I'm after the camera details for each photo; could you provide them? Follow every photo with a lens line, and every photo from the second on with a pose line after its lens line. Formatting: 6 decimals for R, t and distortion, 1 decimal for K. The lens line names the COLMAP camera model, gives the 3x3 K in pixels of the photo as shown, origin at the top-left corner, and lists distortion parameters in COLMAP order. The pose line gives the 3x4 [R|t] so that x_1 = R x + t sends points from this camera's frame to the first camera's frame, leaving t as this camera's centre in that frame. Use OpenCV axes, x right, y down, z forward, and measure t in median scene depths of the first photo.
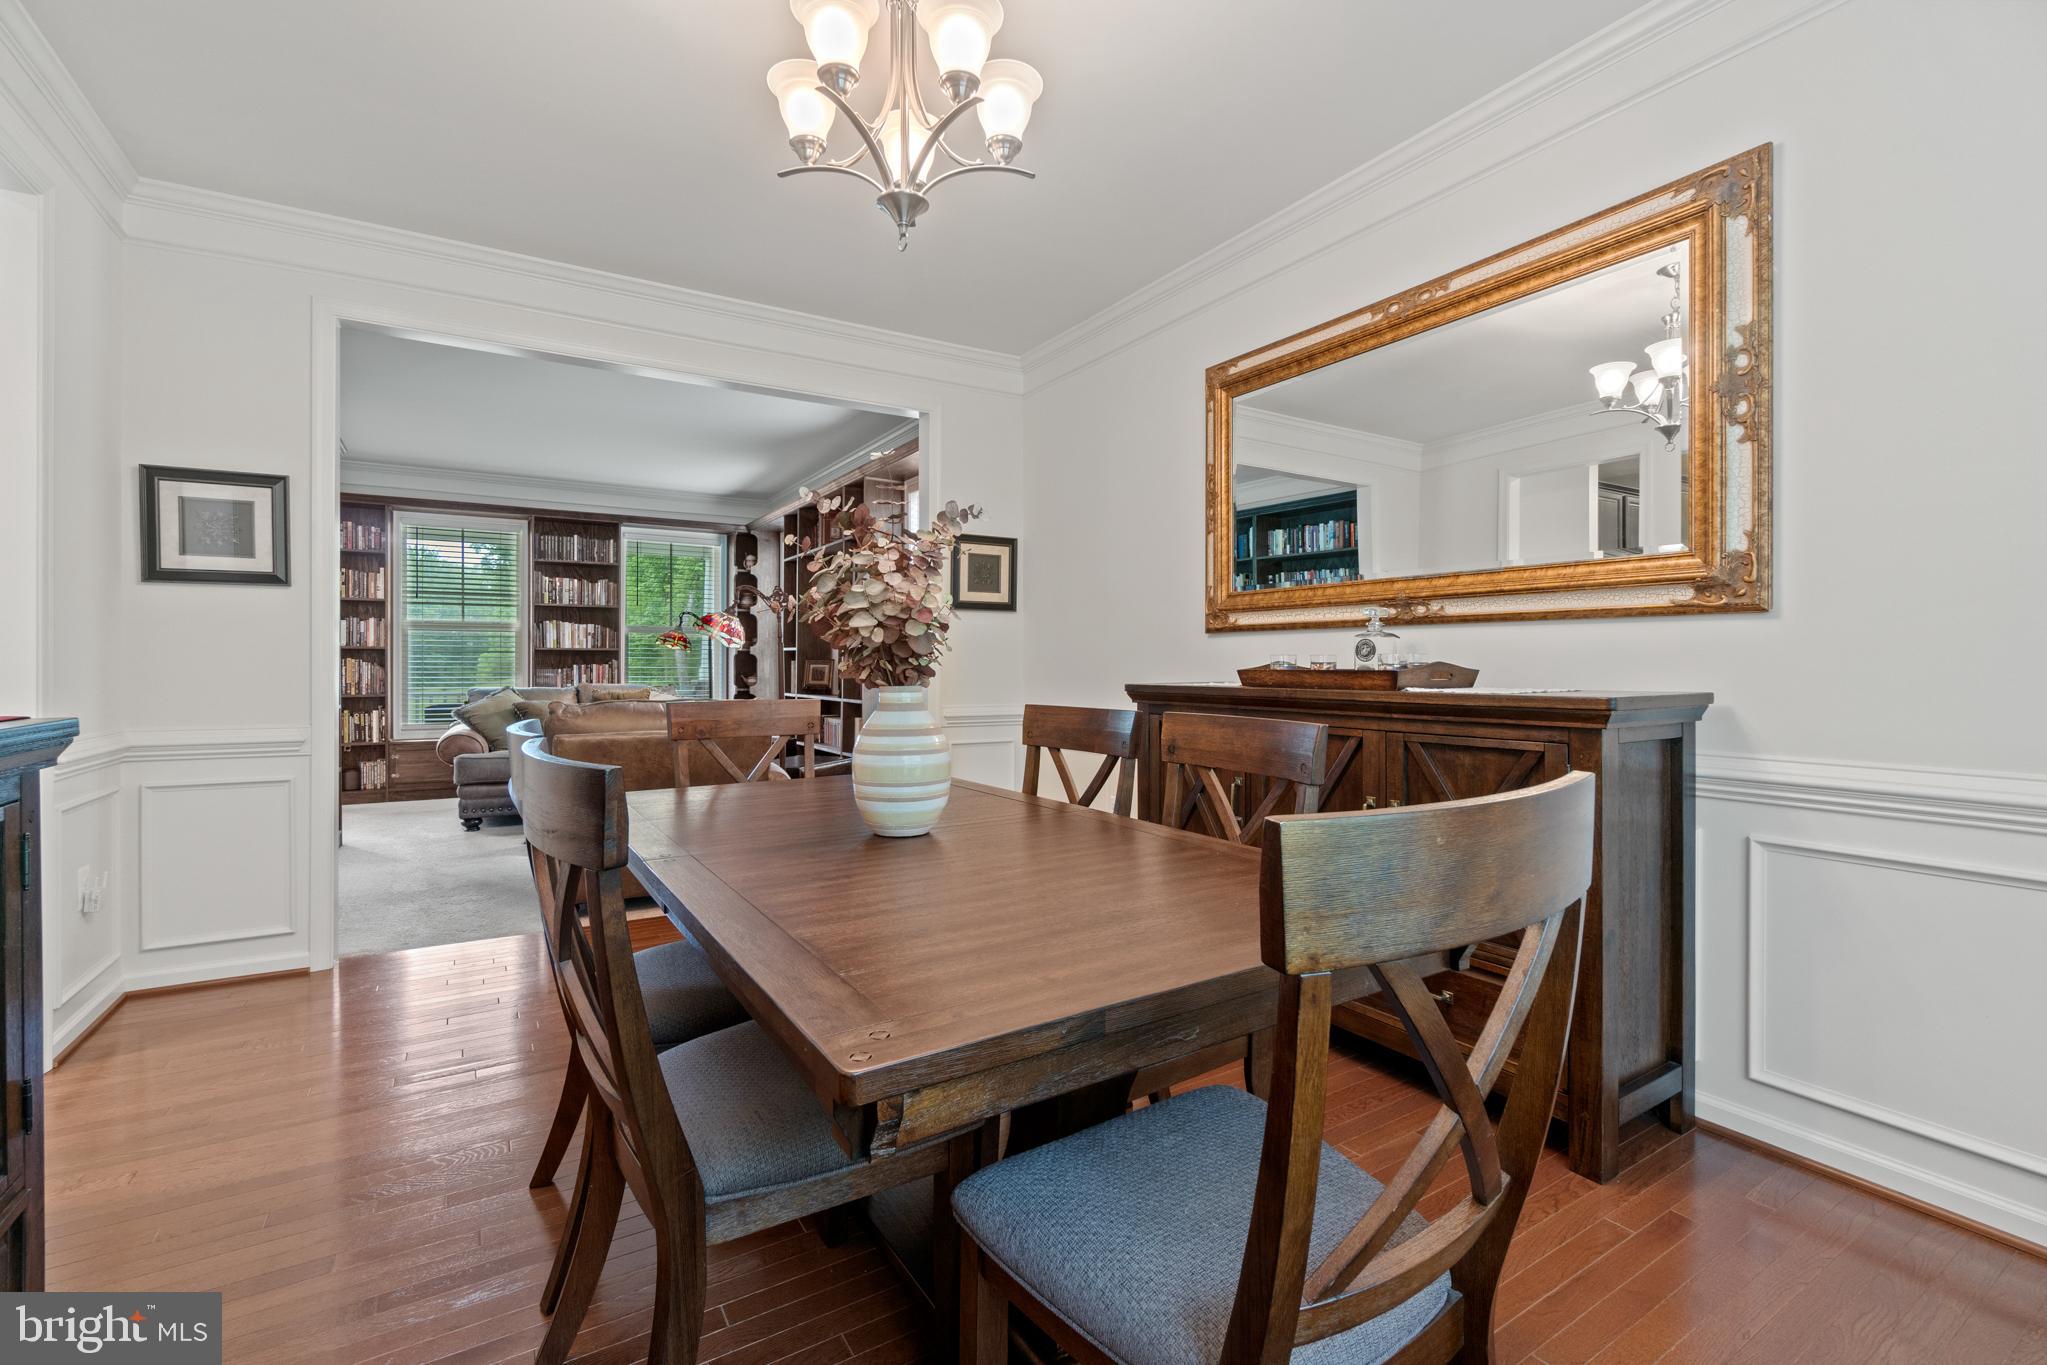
lens RADIAL K [[892.9, 0, 1025.2], [0, 892.9, 674.6], [0, 0, 1]] dist [-0.001050, 0.002590]
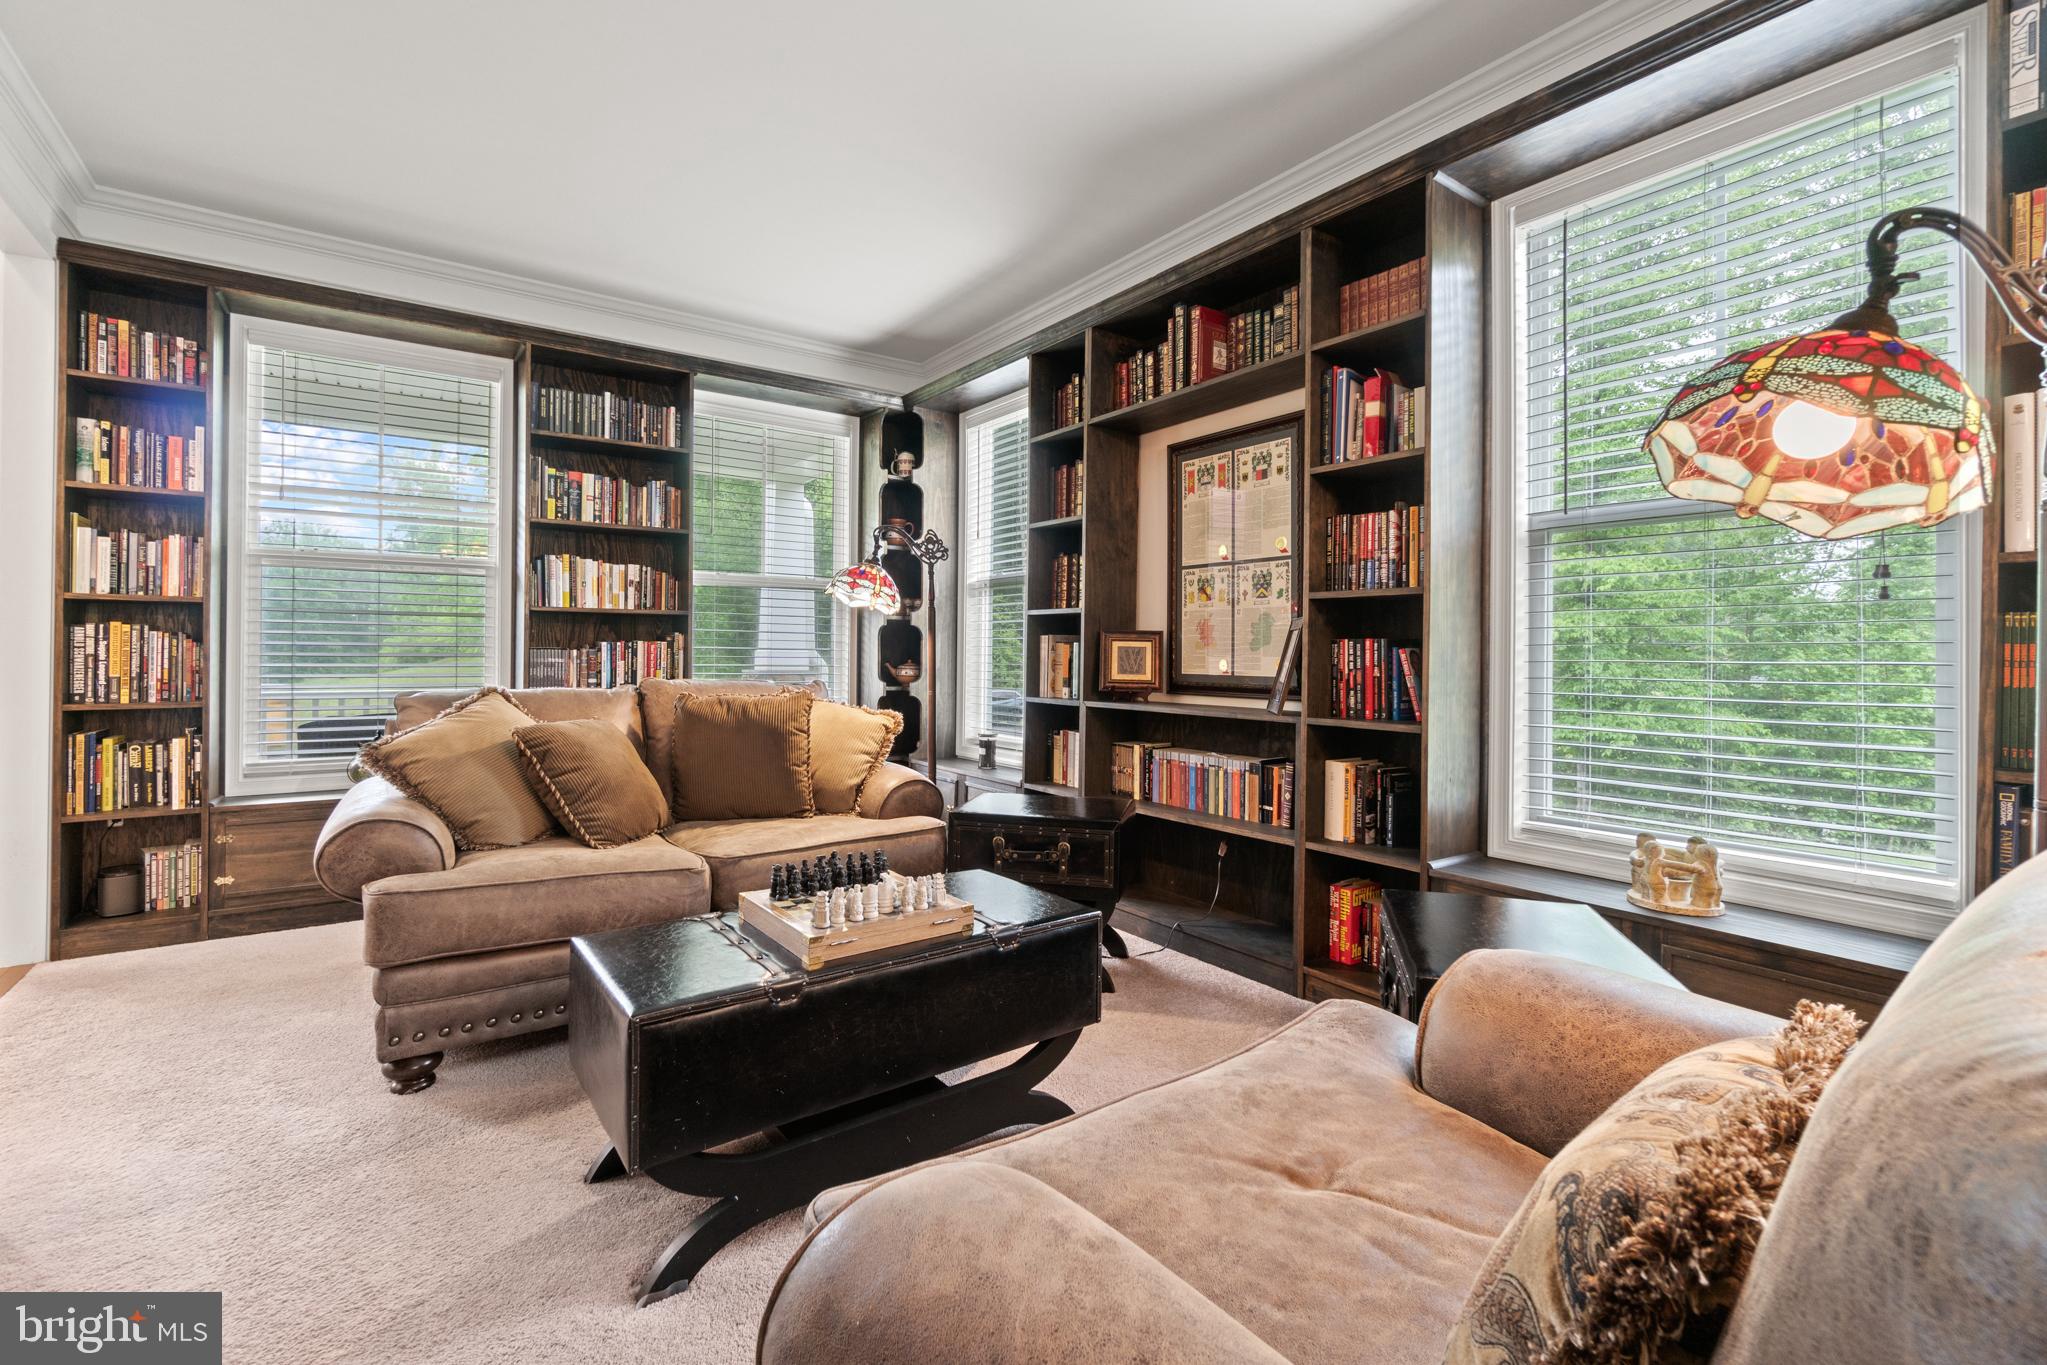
lens RADIAL K [[892.9, 0, 1011.1], [0, 892.9, 654.5], [0, 0, 1]] dist [-0.001050, 0.002590]
pose [[0.997822, 0.004398, 0.065817, -0.308712], [-0.003846, 0.999956, -0.008517, 0.000187], [-0.065851, 0.008245, 0.997795, 0.476587]]
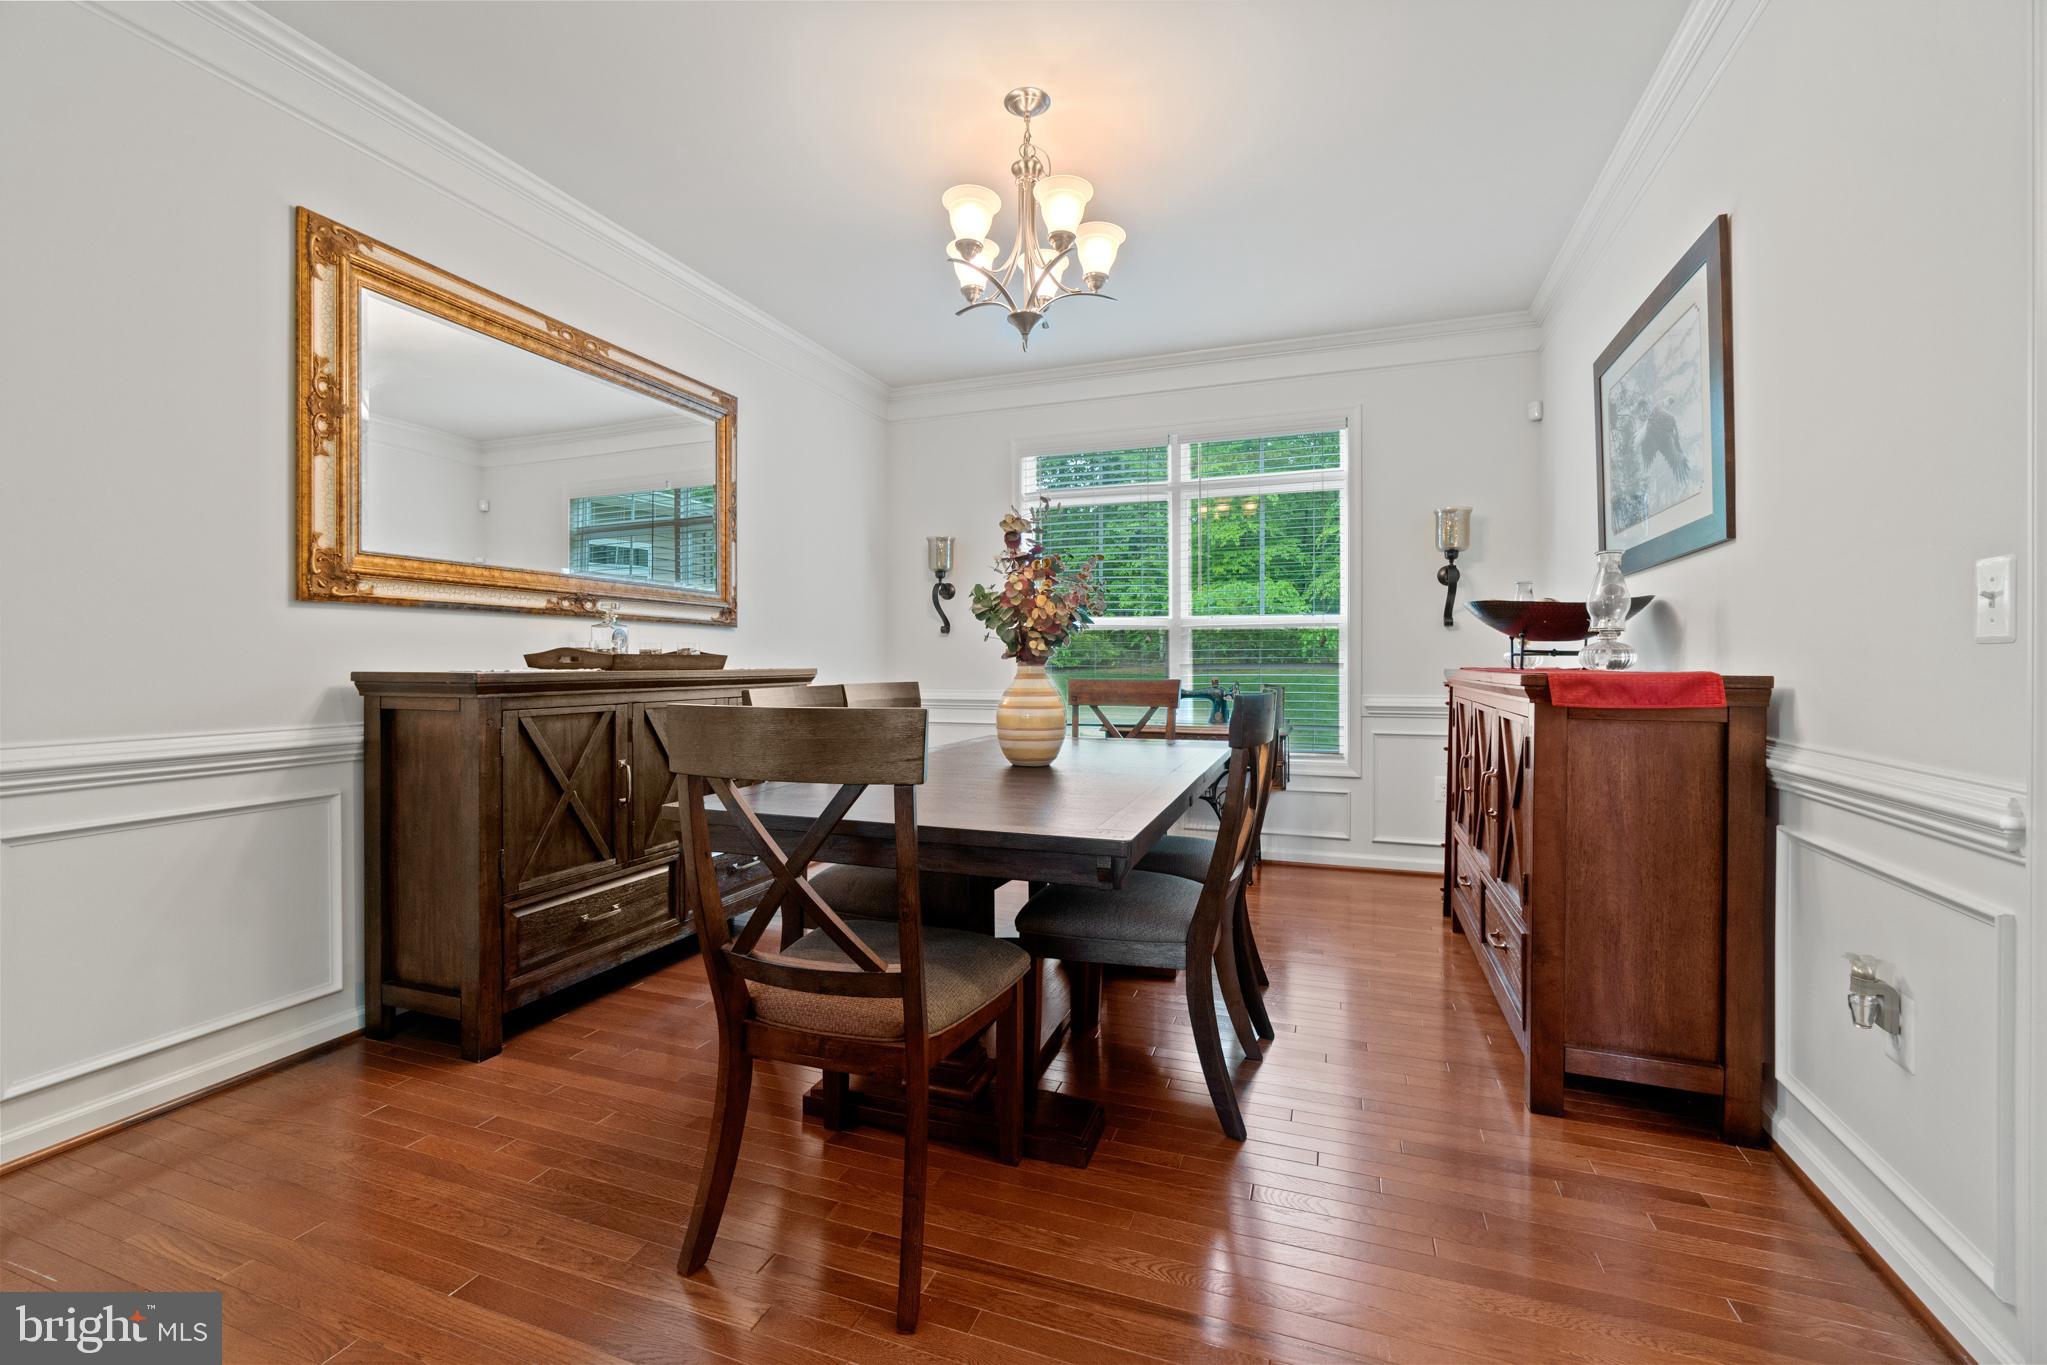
lens RADIAL K [[892.9, 0, 1022.5], [0, 892.9, 666.8], [0, 0, 1]] dist [-0.001050, 0.002590]
pose [[-0.610109, -0.003283, 0.792311, -1.494190], [0.004915, 0.999956, 0.007928, 0.005606], [-0.792303, 0.008732, -0.610066, 2.208507]]
